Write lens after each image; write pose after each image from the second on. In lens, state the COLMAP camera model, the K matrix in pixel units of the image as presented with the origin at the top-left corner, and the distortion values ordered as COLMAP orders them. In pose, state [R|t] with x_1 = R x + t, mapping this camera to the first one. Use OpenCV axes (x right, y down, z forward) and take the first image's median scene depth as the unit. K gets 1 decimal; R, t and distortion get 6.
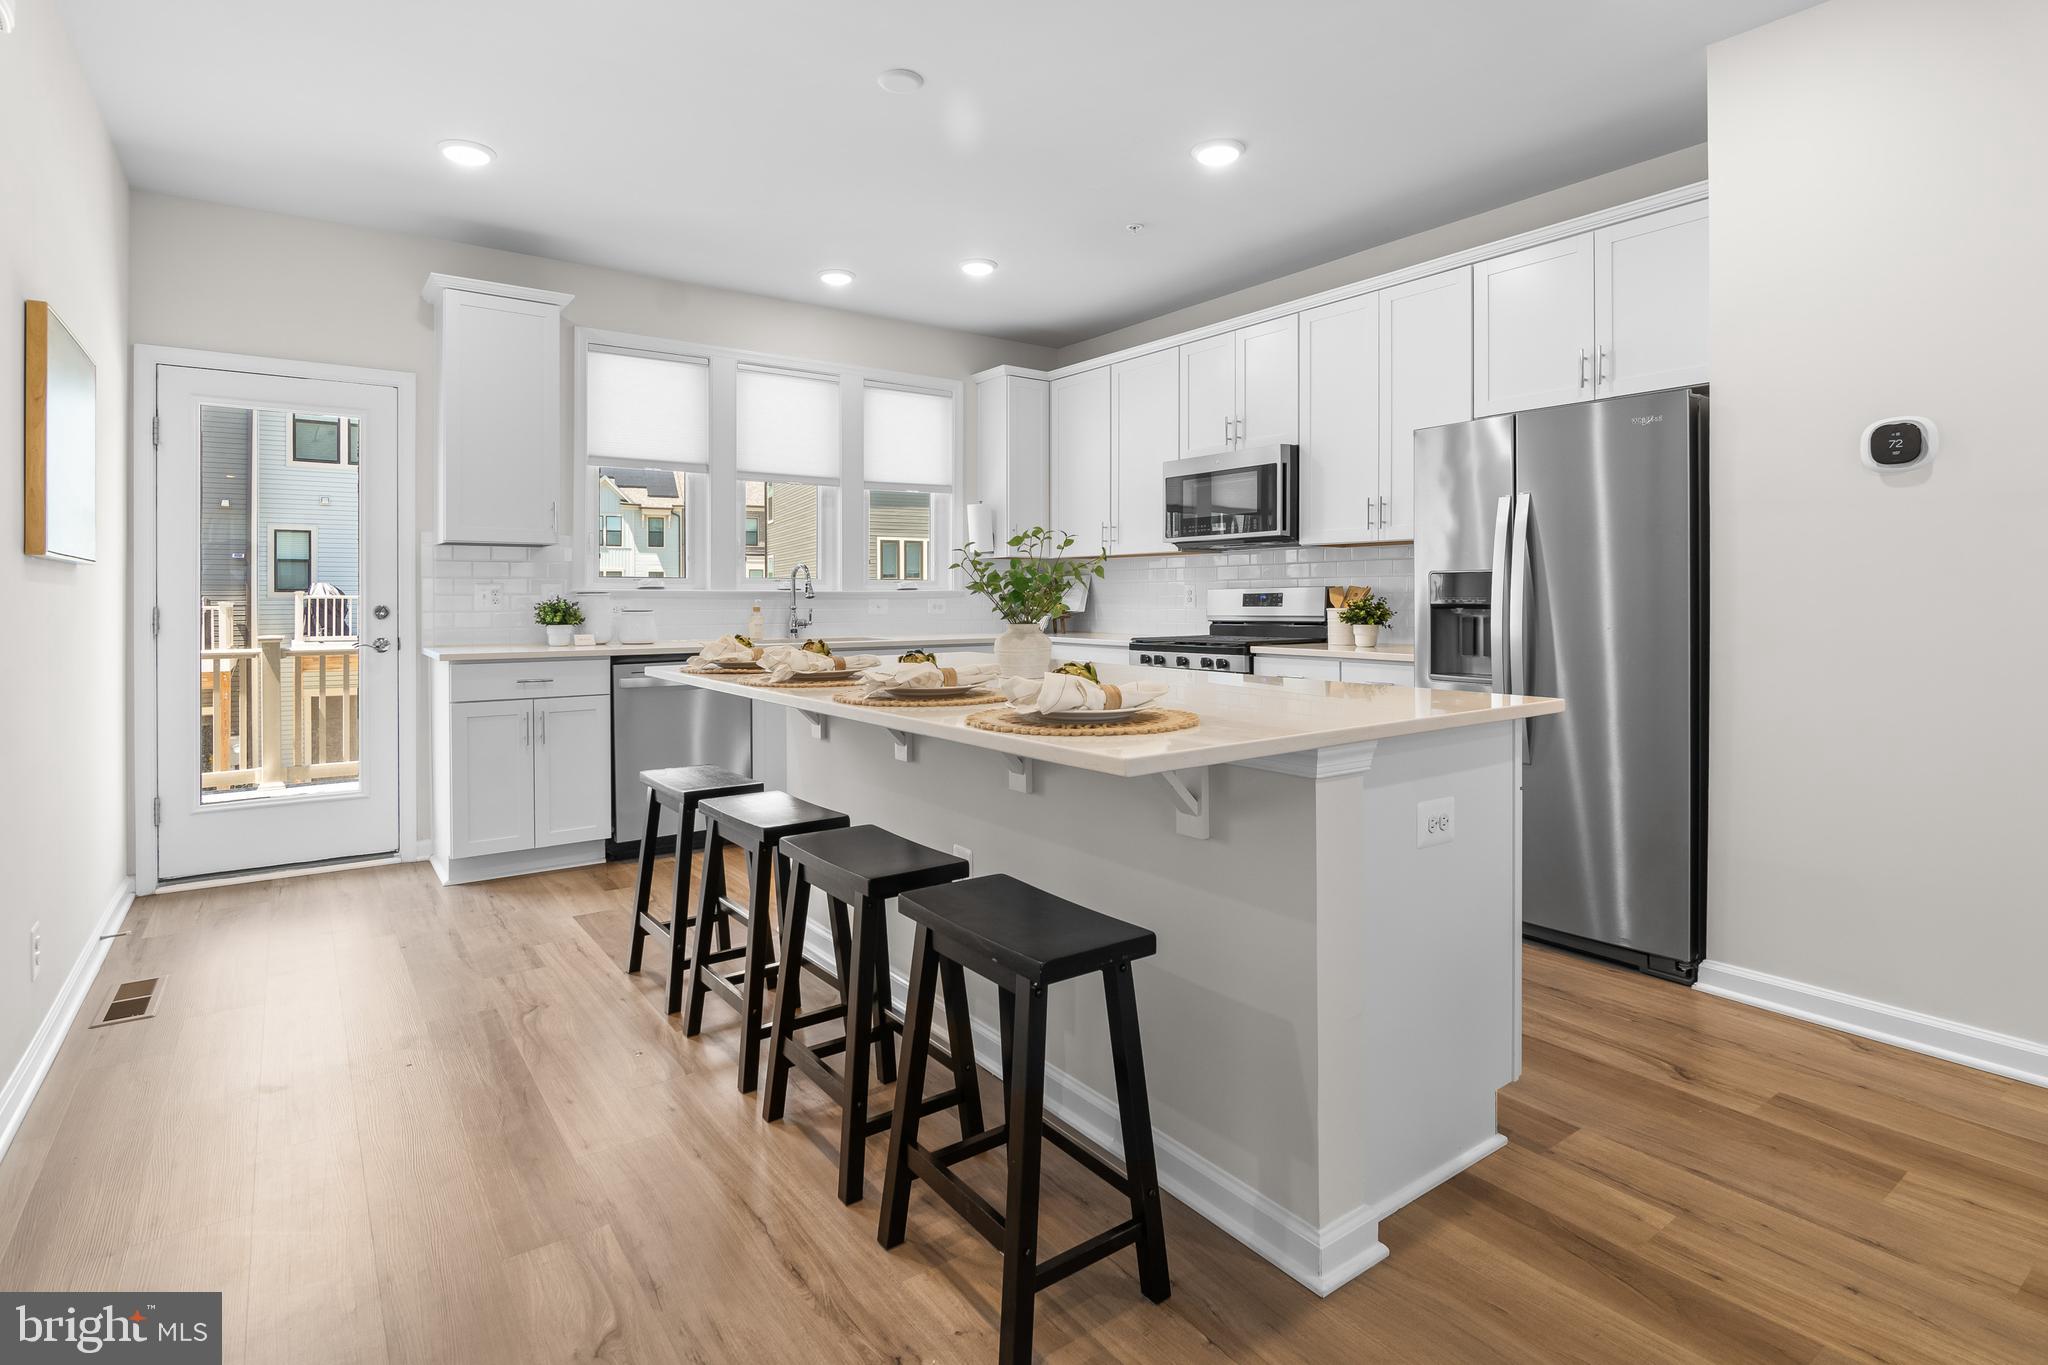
lens RADIAL K [[1022.6, 0, 1022.9], [0, 1022.6, 599.4], [0, 0, 1]] dist [-0.007696, -0.001888]
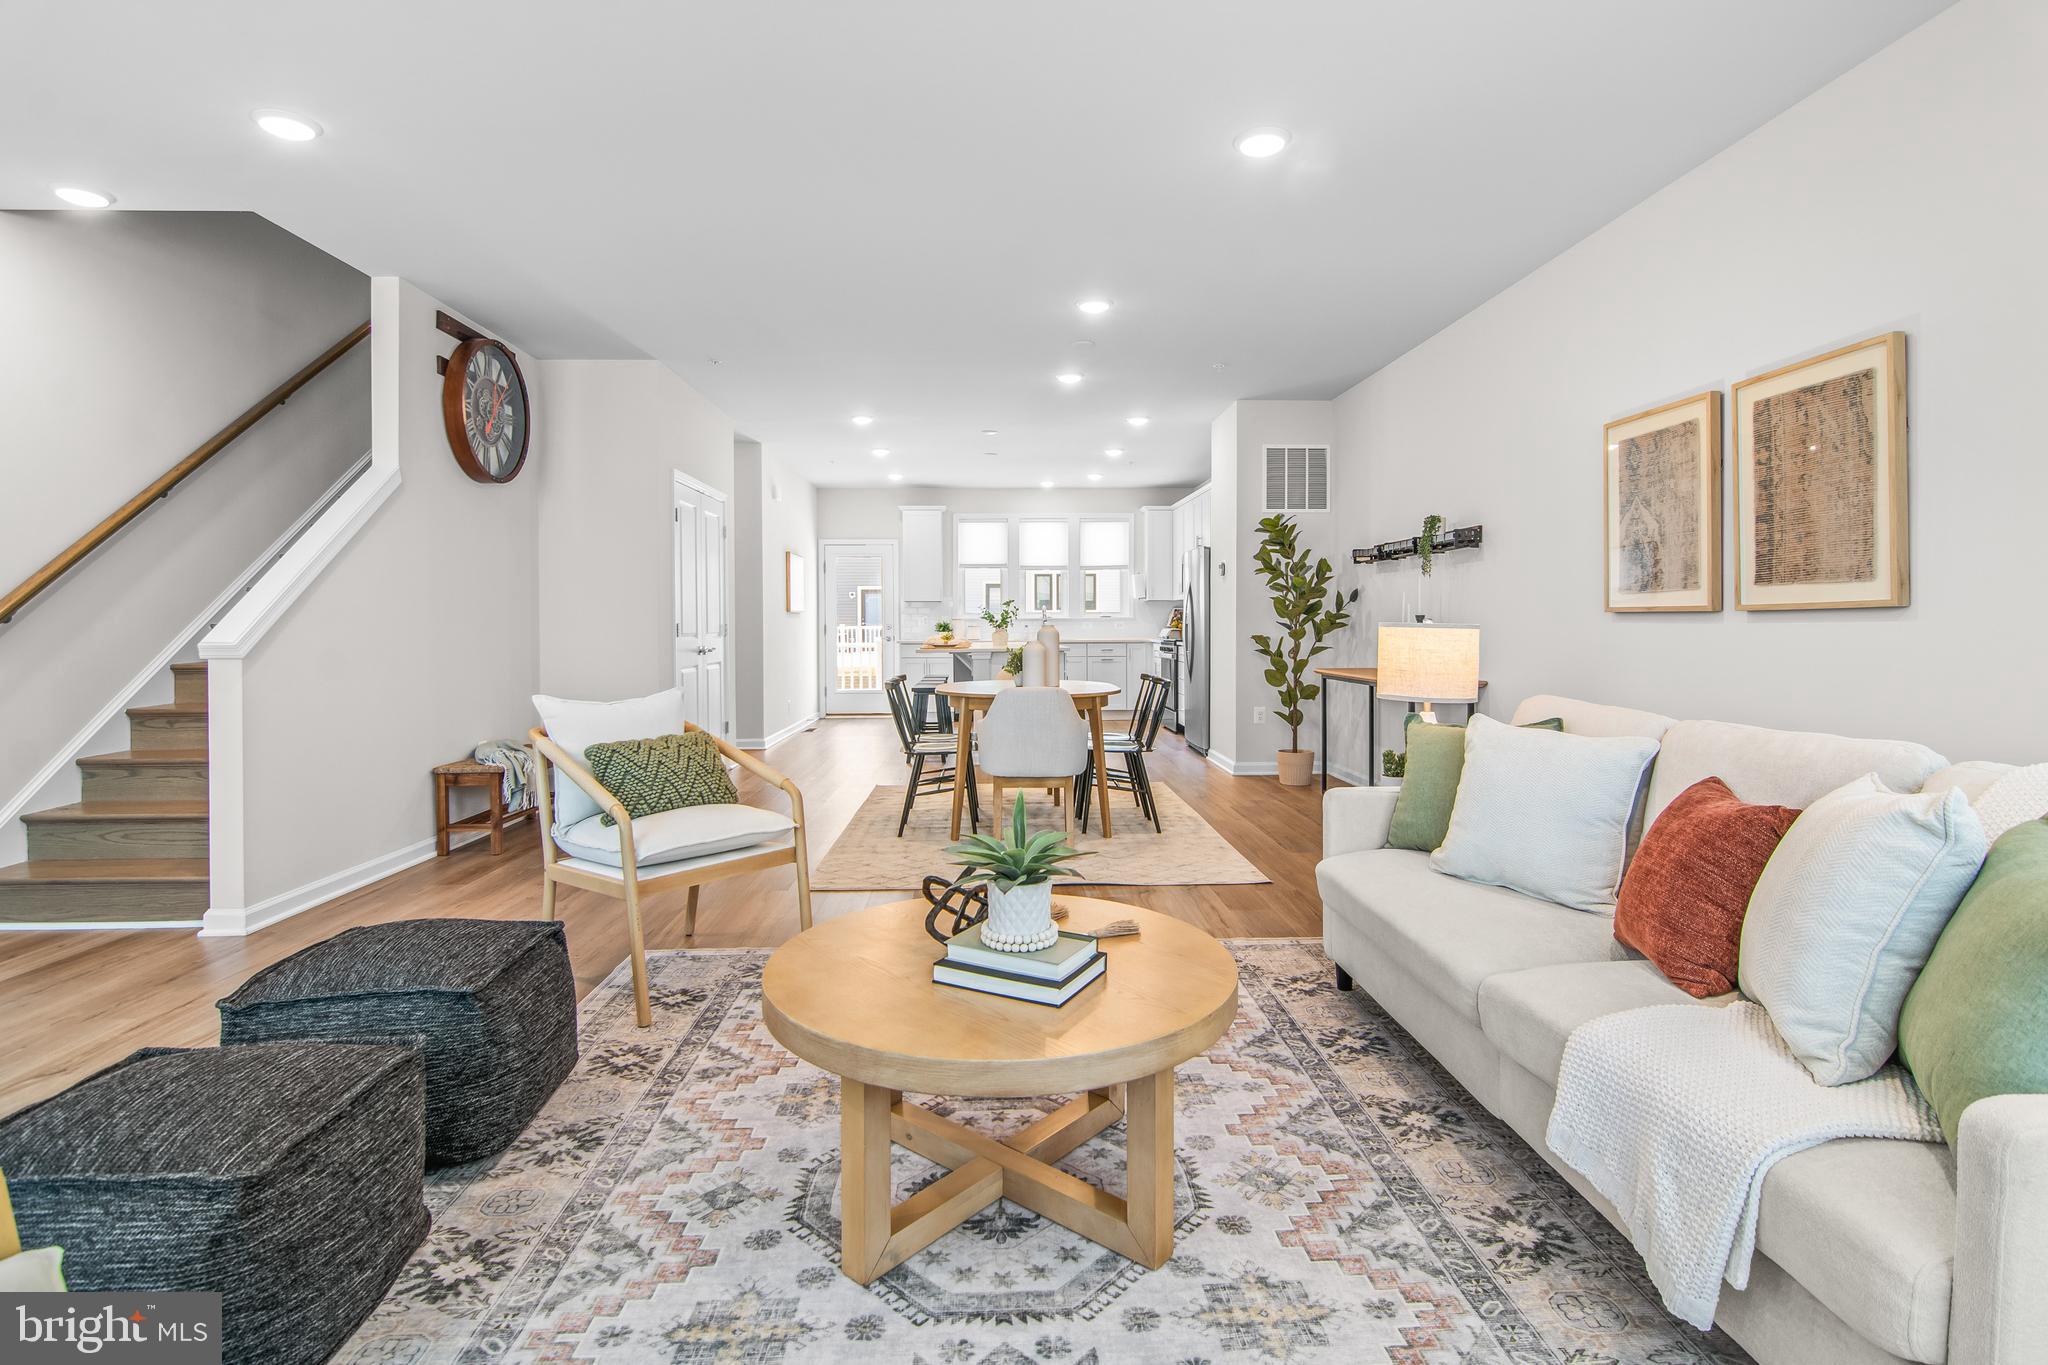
lens RADIAL K [[1006.8, 0, 1028.0], [0, 1006.8, 632.4], [0, 0, 1]] dist [-0.004515, -0.001249]
pose [[0.834271, 0.002792, -0.551347, 1.153041], [0.002178, 0.999963, 0.008360, 0.005233], [0.551350, -0.008175, 0.834234, -1.034314]]
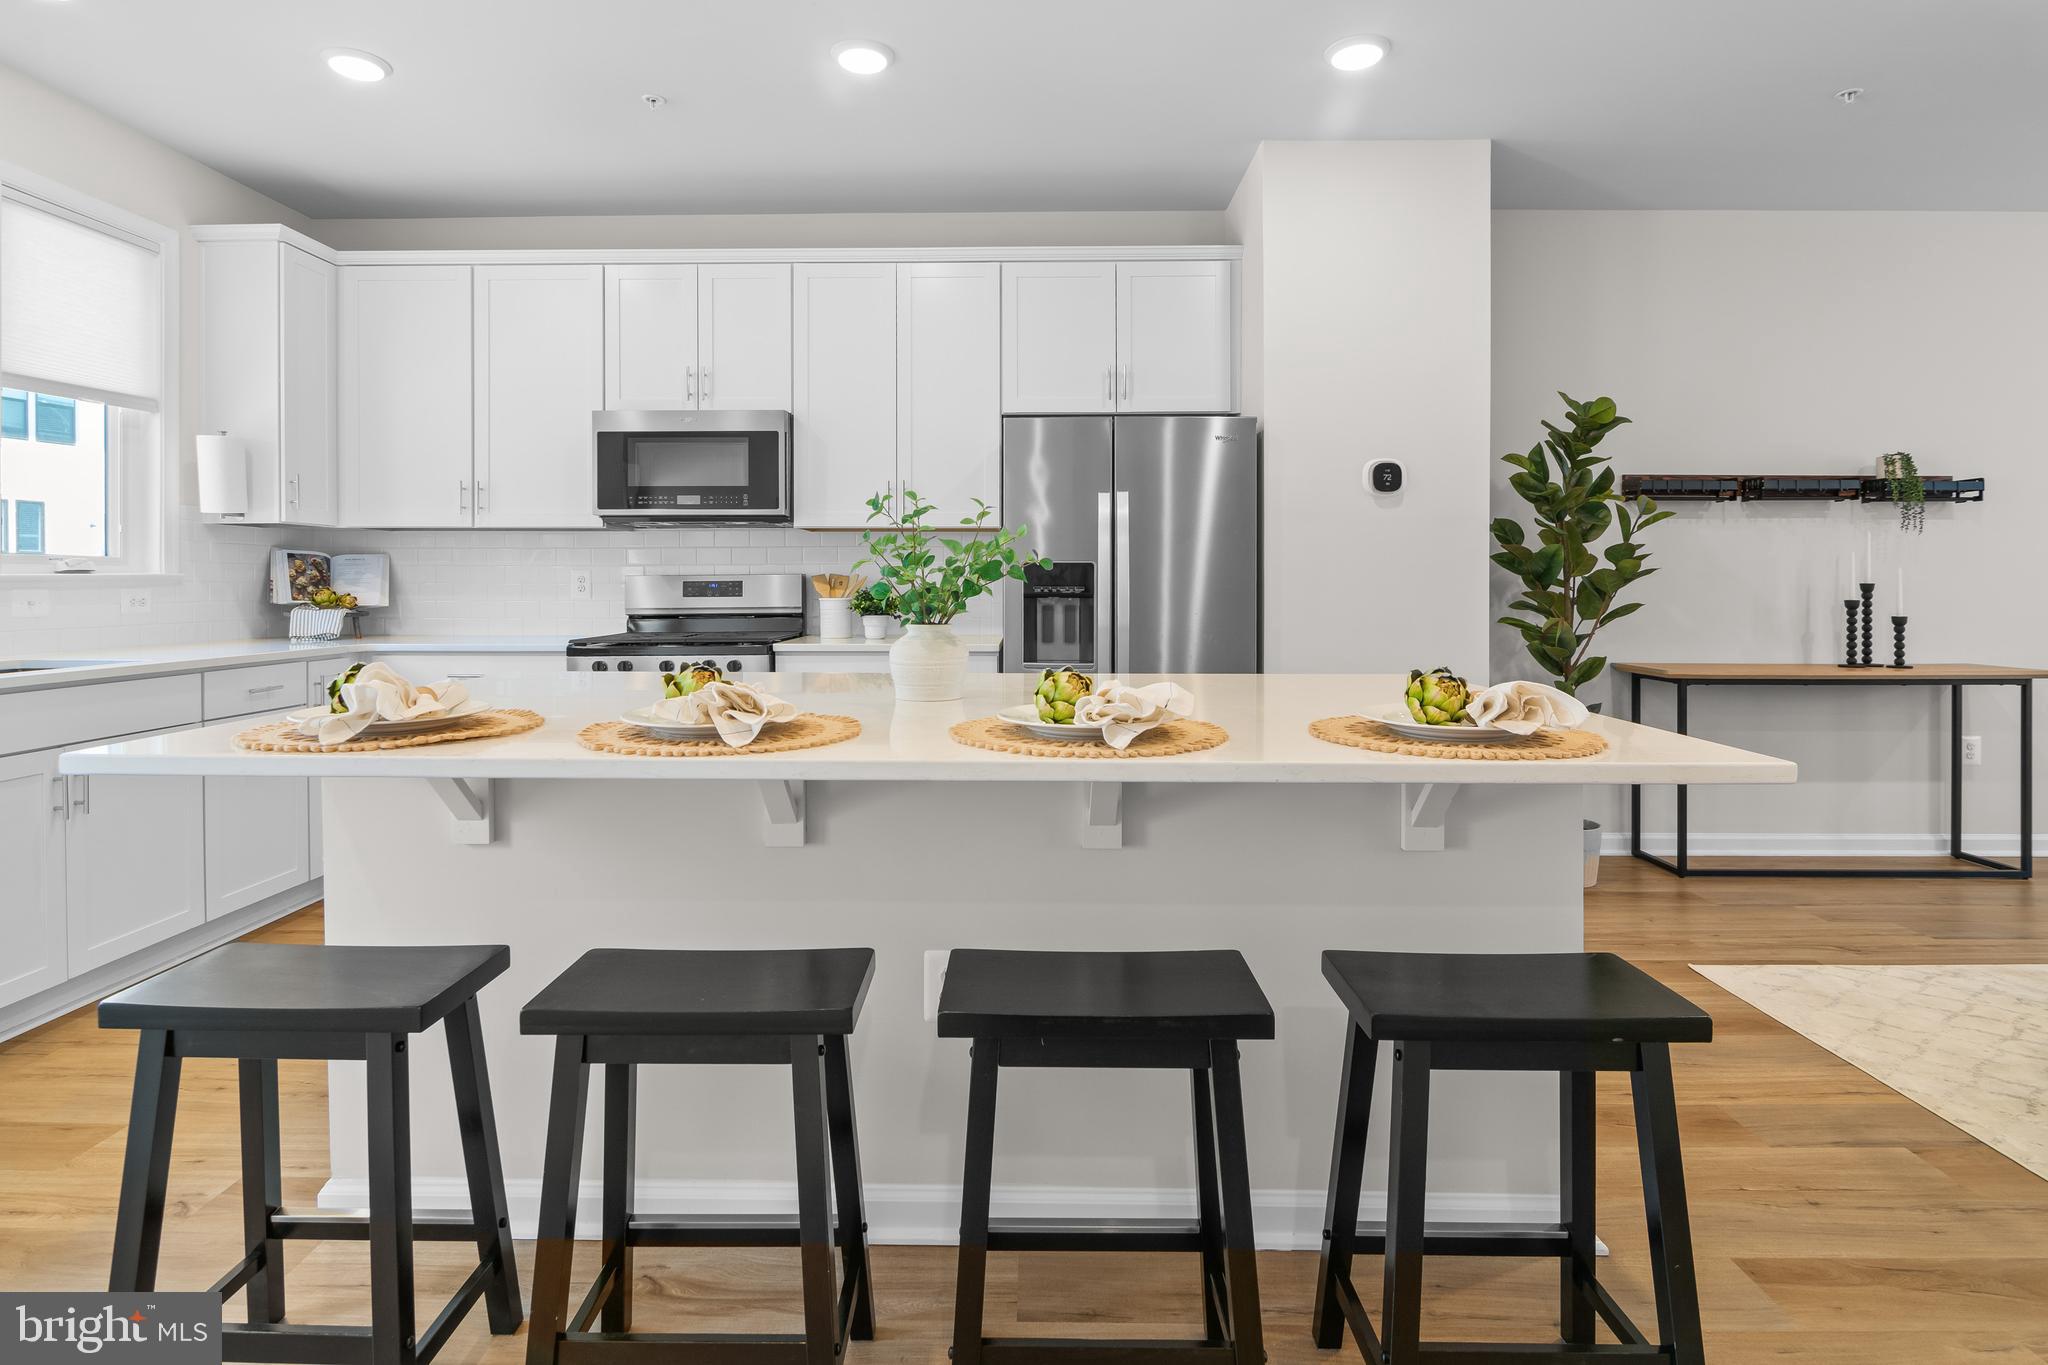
lens RADIAL K [[1037.9, 0, 1015.6], [0, 1037.9, 592.8], [0, 0, 1]] dist [-0.011464, -0.000780]
pose [[0.602494, -0.004708, 0.798110, -0.333447], [-0.000105, 0.999982, 0.005978, -0.001582], [-0.798123, -0.003685, 0.602483, 0.309625]]
